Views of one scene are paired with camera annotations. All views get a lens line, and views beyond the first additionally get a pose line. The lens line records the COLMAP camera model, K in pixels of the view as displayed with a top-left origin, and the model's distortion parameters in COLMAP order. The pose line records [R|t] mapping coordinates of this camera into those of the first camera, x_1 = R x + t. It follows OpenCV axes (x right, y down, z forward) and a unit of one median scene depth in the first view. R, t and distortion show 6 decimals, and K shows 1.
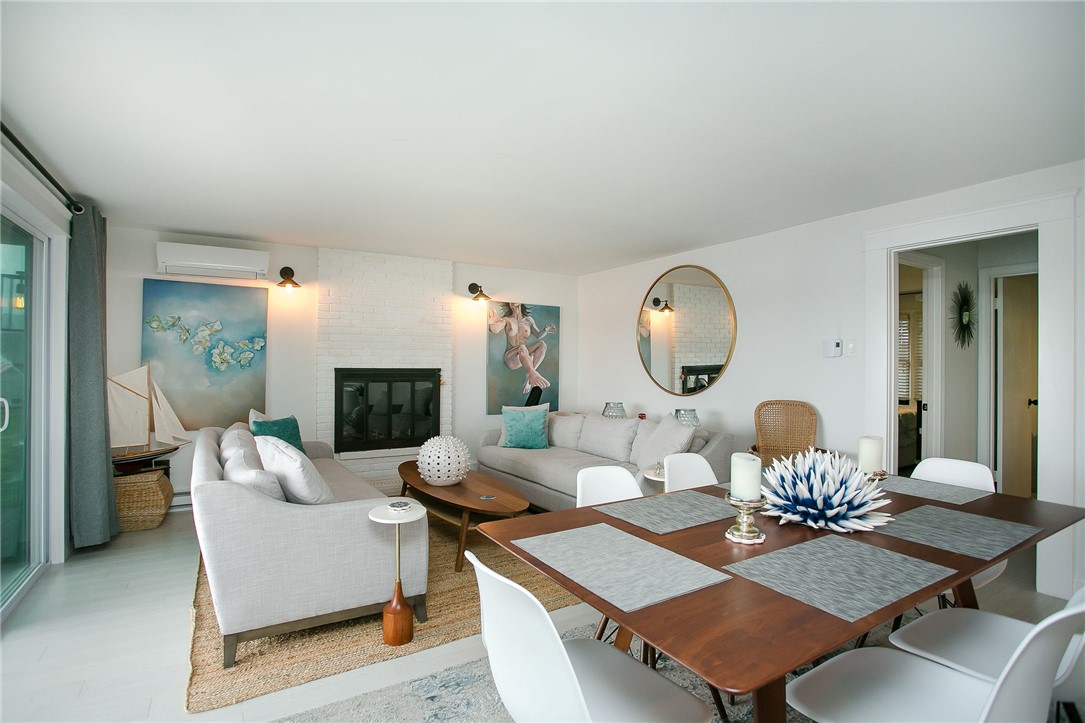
lens RADIAL K [[534.3, 0, 538.8], [0, 534.3, 360.3], [0, 0, 1]] dist [-0.071163, 0.031601]
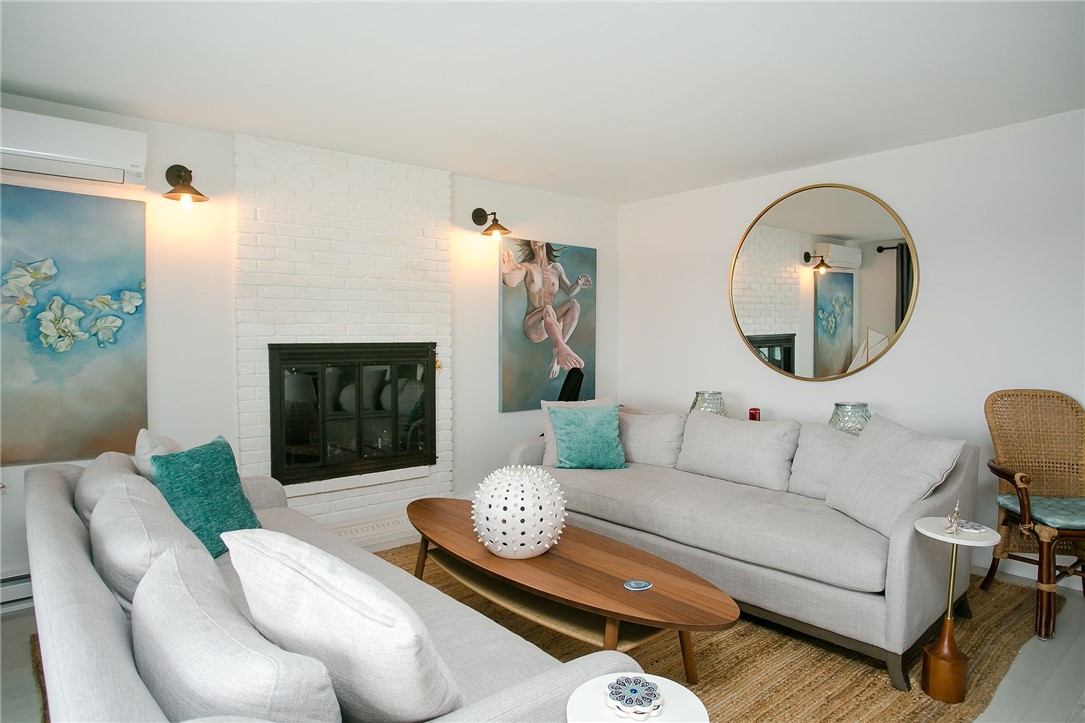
lens RADIAL K [[661.3, 0, 557.8], [0, 661.3, 361.9], [0, 0, 1]] dist [-0.063261, 0.042501]
pose [[0.989615, -0.011798, 0.143258, -0.178782], [0.004461, 0.998667, 0.051432, -0.001360], [-0.143674, -0.050259, 0.988348, 0.244118]]
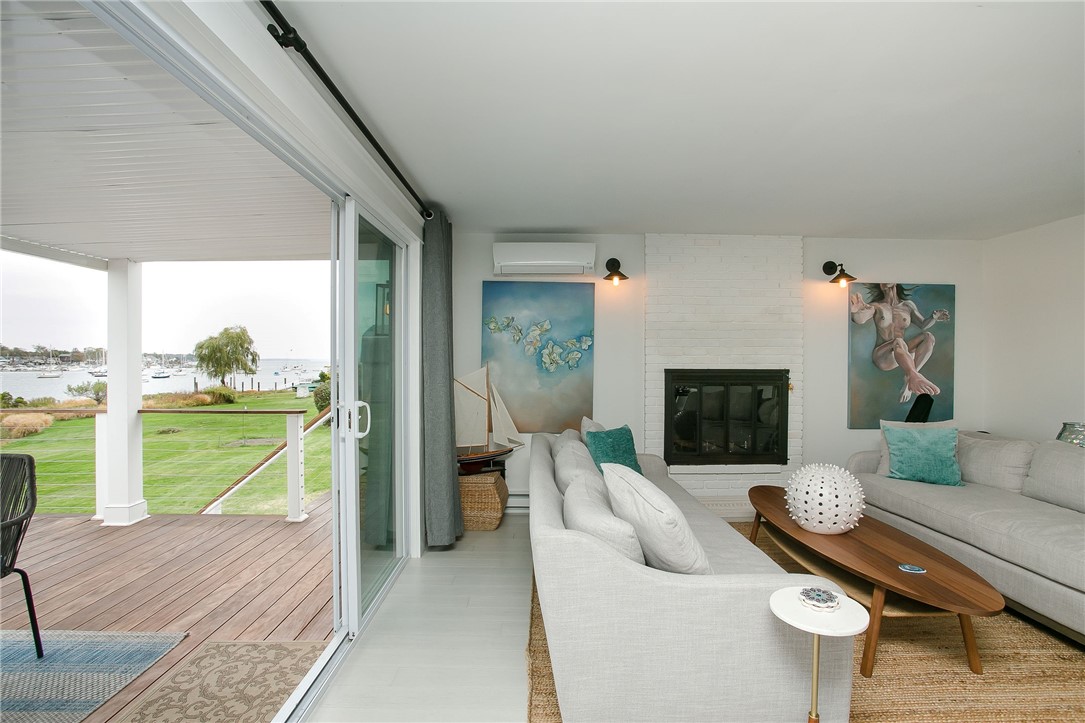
lens RADIAL K [[534.3, 0, 538.8], [0, 534.3, 360.3], [0, 0, 1]] dist [-0.071163, 0.031601]
pose [[0.850971, -0.003316, -0.525203, -0.101814], [0.005821, 0.999978, 0.003118, -0.003812], [0.525181, -0.005710, 0.850971, 0.140529]]
